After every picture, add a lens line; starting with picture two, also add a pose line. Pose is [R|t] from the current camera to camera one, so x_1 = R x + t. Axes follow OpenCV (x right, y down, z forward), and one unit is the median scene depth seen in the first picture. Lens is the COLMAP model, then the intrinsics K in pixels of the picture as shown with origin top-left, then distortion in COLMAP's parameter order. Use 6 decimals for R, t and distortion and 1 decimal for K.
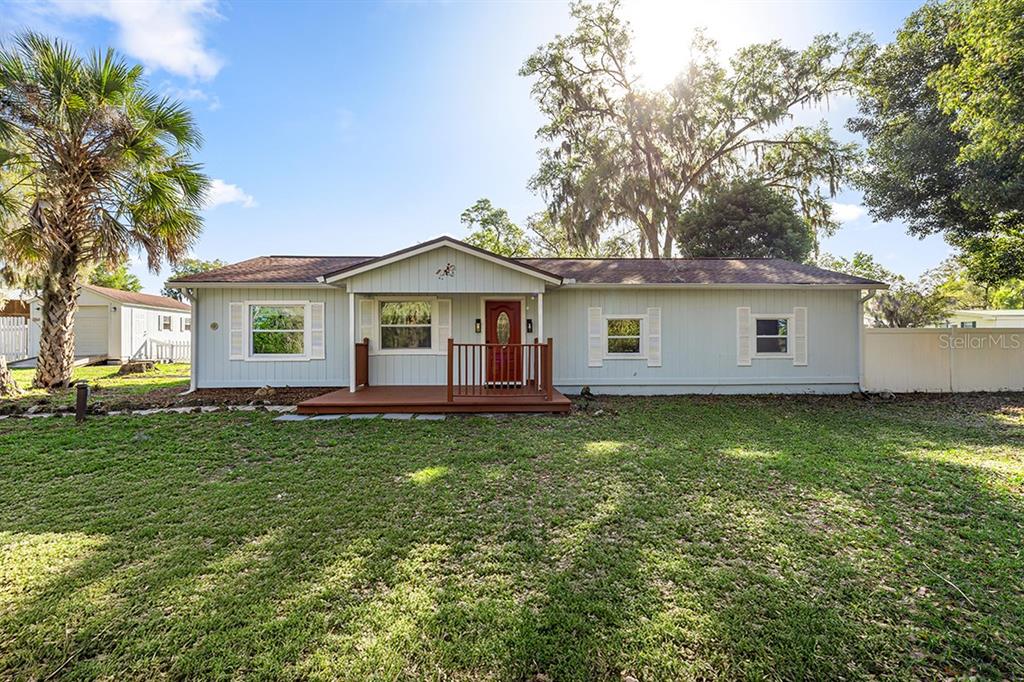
lens RADIAL K [[434.7, 0, 515.7], [0, 434.7, 339.0], [0, 0, 1]] dist [-0.001199, -0.000028]
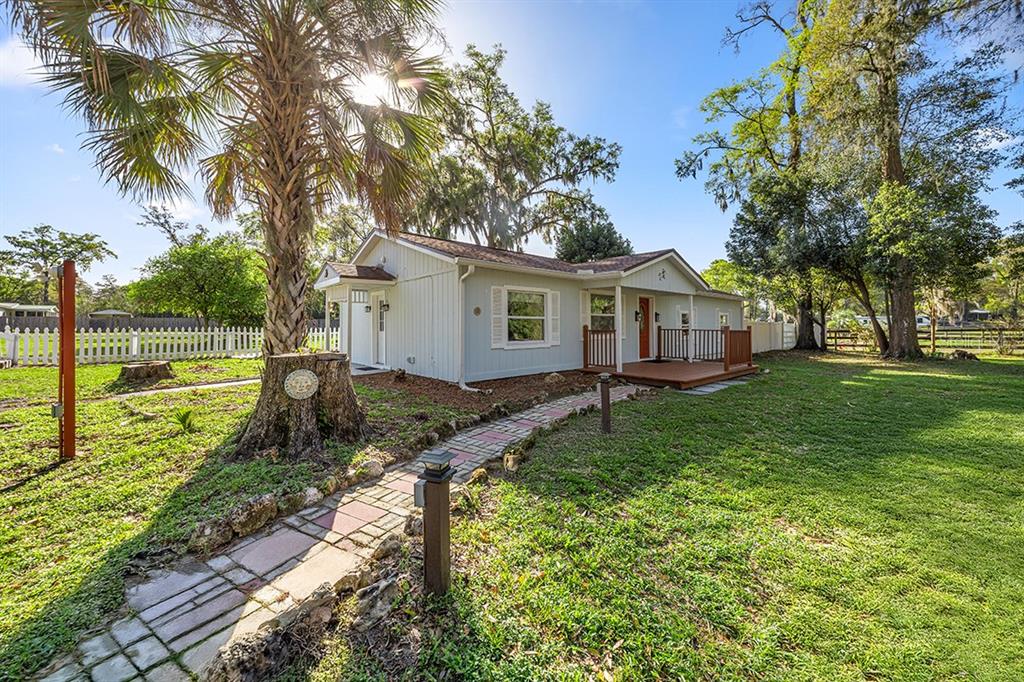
lens RADIAL K [[374.8, 0, 506.6], [0, 374.8, 327.3], [0, 0, 1]] dist [-0.000840, 0.000010]
pose [[0.796575, 0.003990, 0.604527, -1.070292], [-0.000534, 0.999982, -0.005896, 0.008838], [-0.604540, 0.004374, 0.796563, 0.337574]]
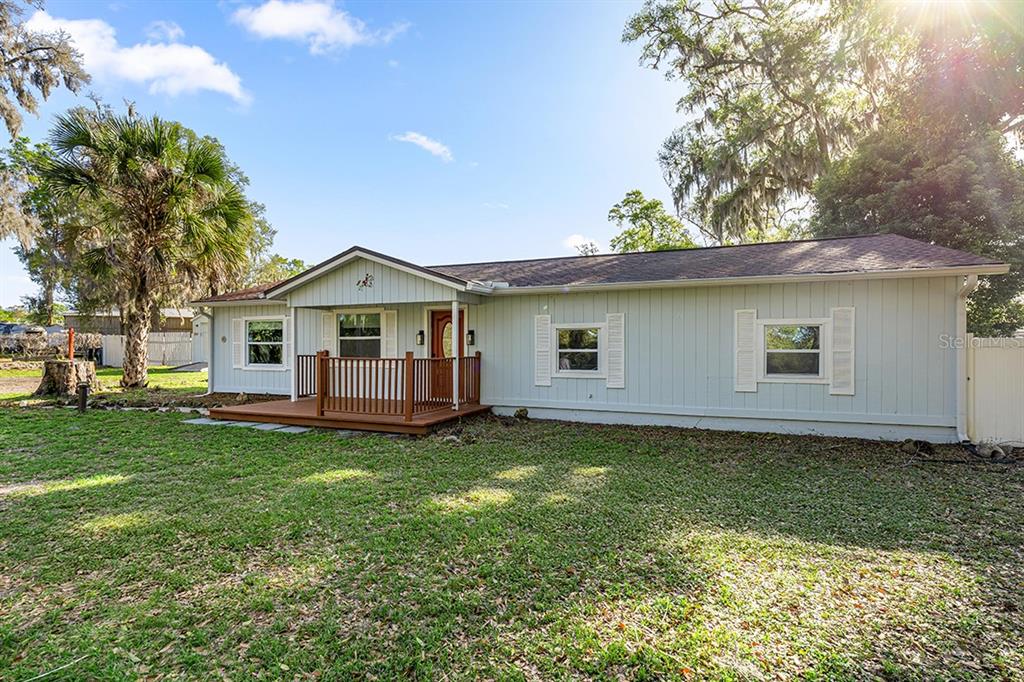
lens RADIAL K [[470.2, 0, 509.0], [0, 470.2, 359.3], [0, 0, 1]] dist [-0.002465, -0.000199]
pose [[0.920417, 0.013295, -0.390712, 0.481515], [-0.005139, 0.999747, 0.021913, -0.007137], [0.390904, -0.018161, 0.920252, 0.138214]]
